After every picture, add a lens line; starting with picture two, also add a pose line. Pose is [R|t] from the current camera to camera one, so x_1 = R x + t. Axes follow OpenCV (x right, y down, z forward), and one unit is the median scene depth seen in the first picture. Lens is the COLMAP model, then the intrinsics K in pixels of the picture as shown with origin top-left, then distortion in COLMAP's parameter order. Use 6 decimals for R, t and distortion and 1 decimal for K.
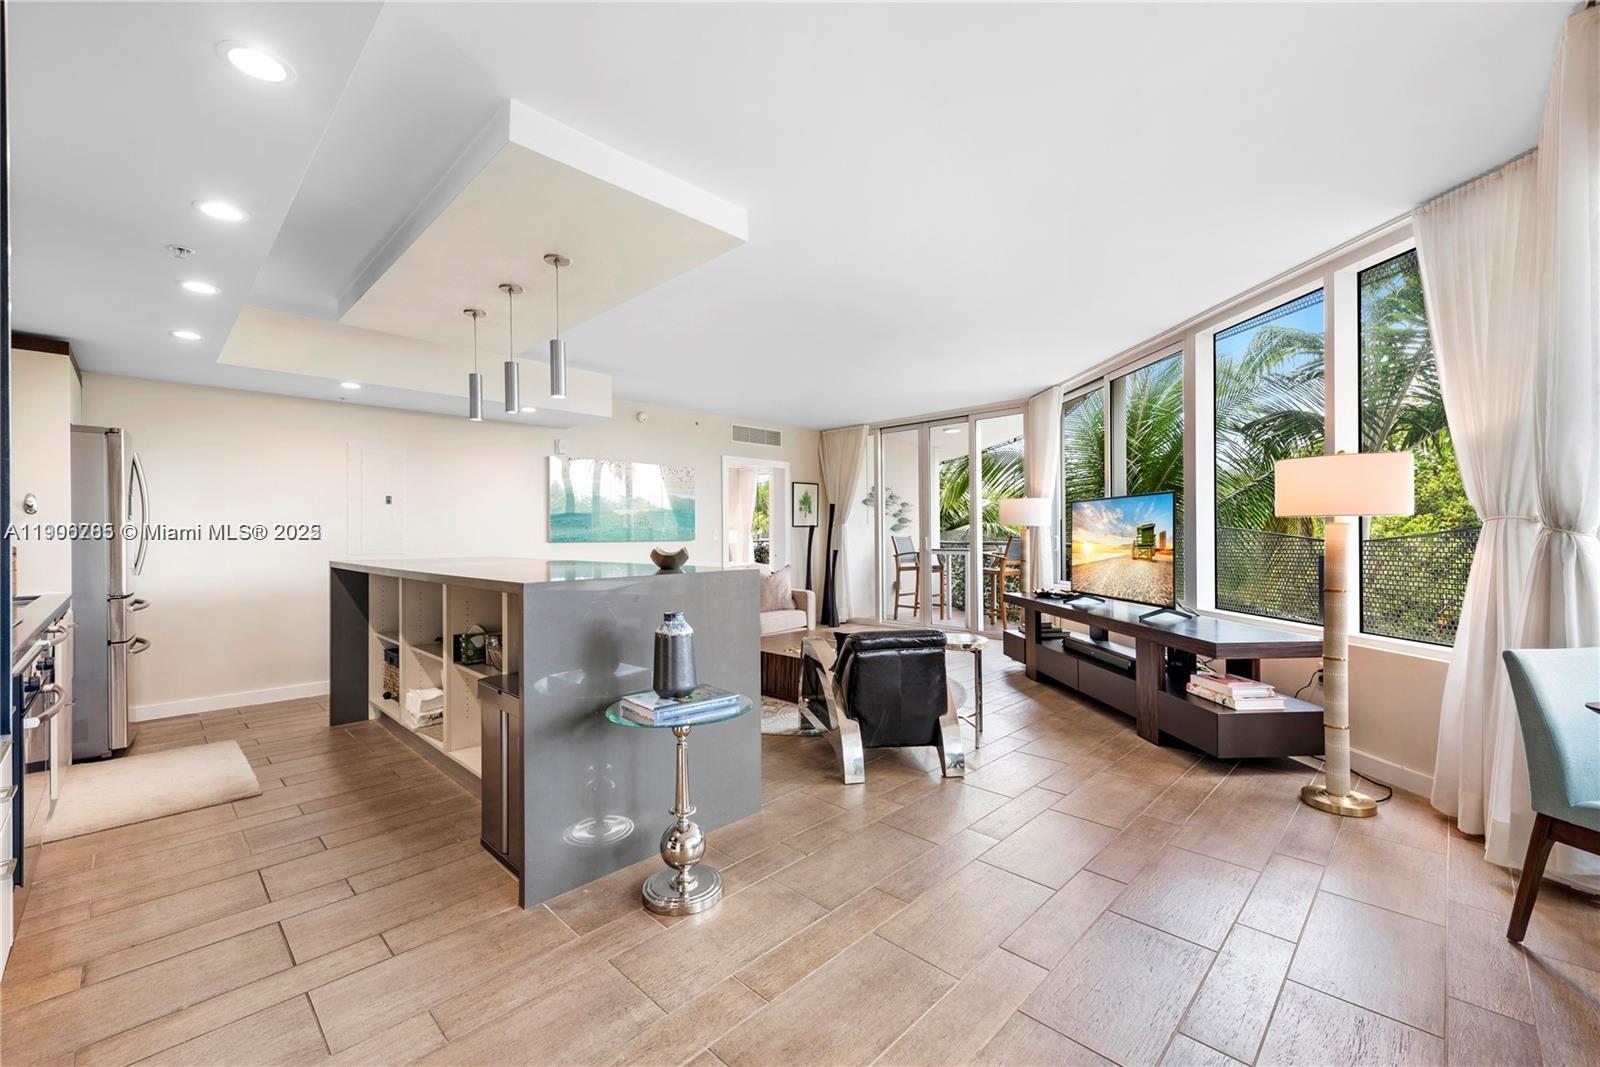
lens RADIAL K [[659.1, 0, 797.8], [0, 659.1, 539.2], [0, 0, 1]] dist [0.012238, -0.004989]
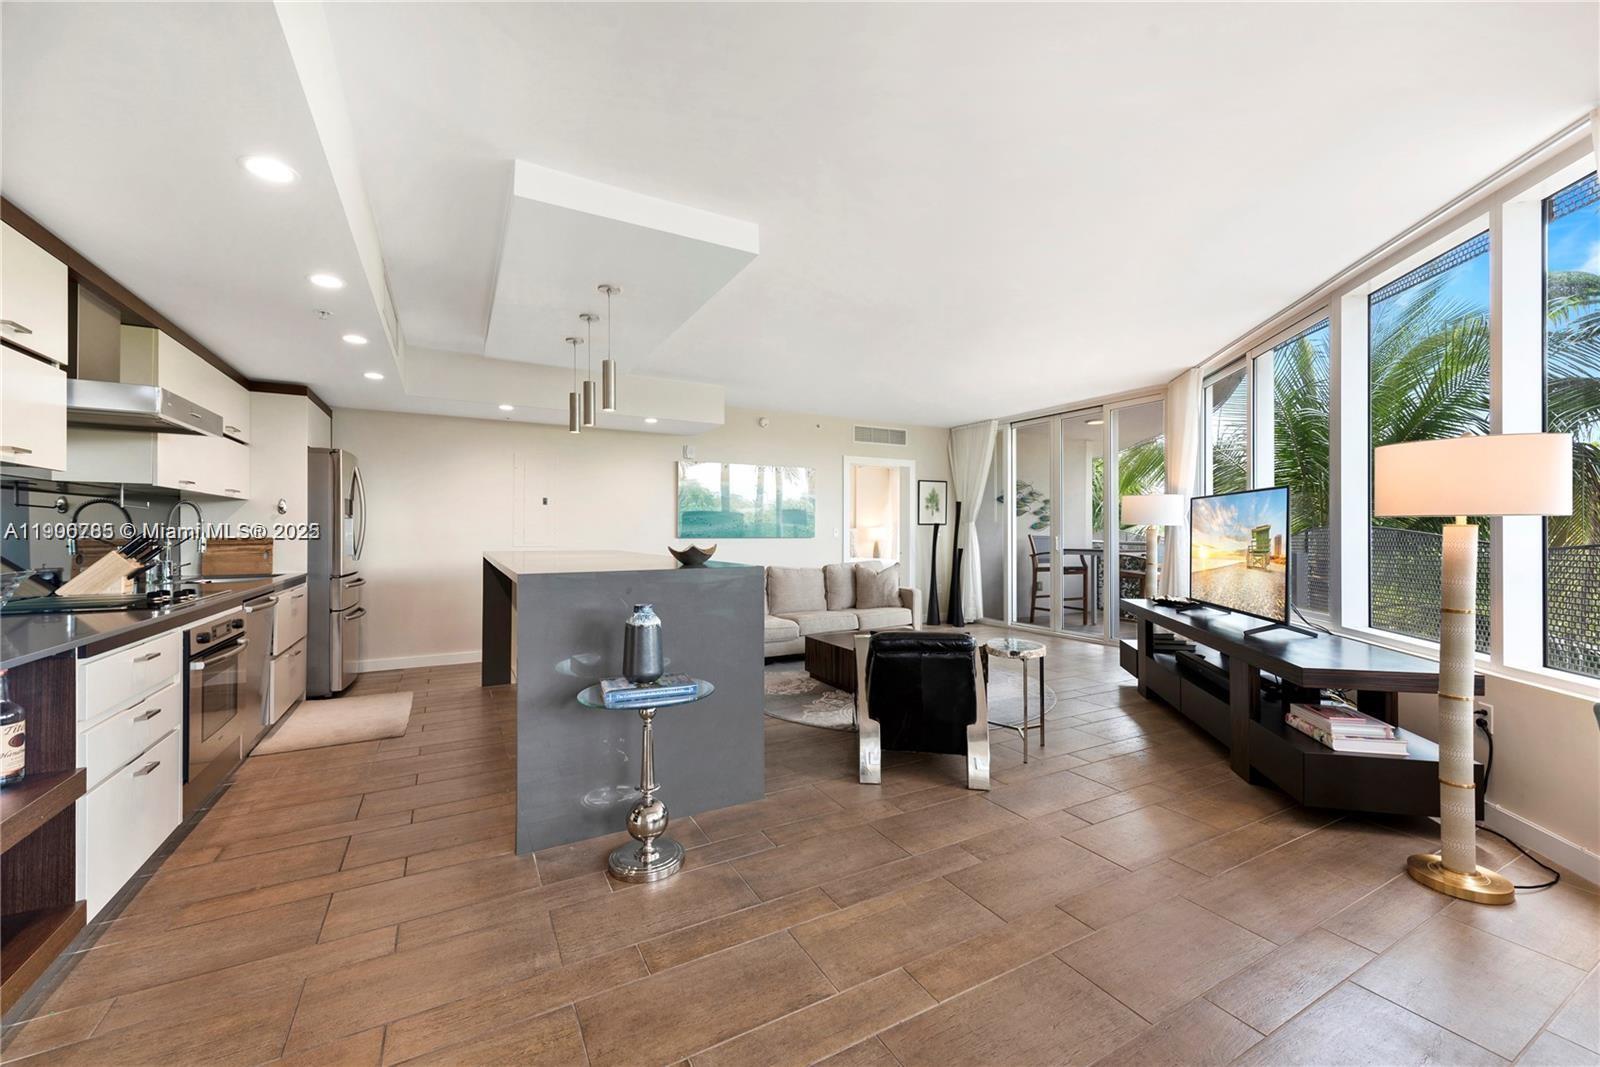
lens RADIAL K [[638.5, 0, 800.0], [0, 638.5, 533.5], [0, 0, 1]] dist [0.013763, -0.005434]
pose [[0.958423, 0.008277, -0.285230, 0.254645], [-0.009240, 0.999955, -0.002029, -0.004873], [0.285201, 0.004580, 0.958457, 0.041118]]
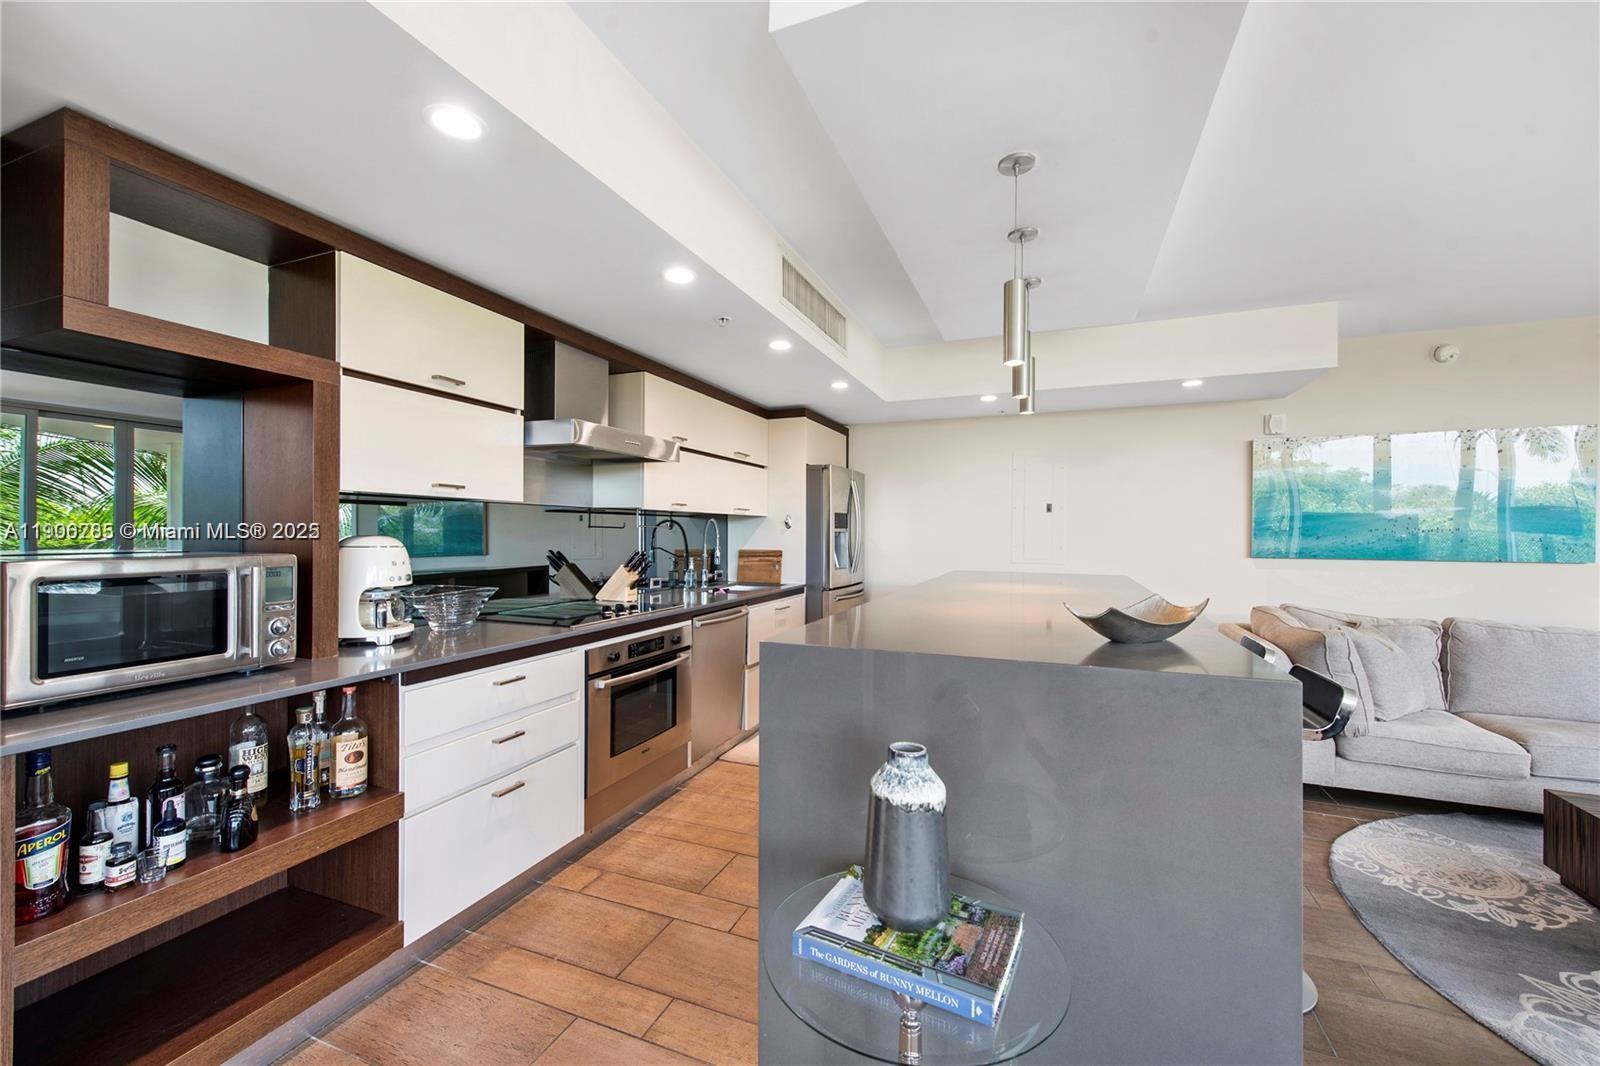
lens RADIAL K [[627.0, 0, 800.0], [0, 627.0, 533.0], [0, 0, 1]] dist [0.014400, -0.004869]
pose [[0.382830, 0.009395, -0.923771, 0.152092], [-0.013668, 0.999896, 0.004505, -0.036423], [0.923718, 0.010901, 0.382919, 0.520437]]
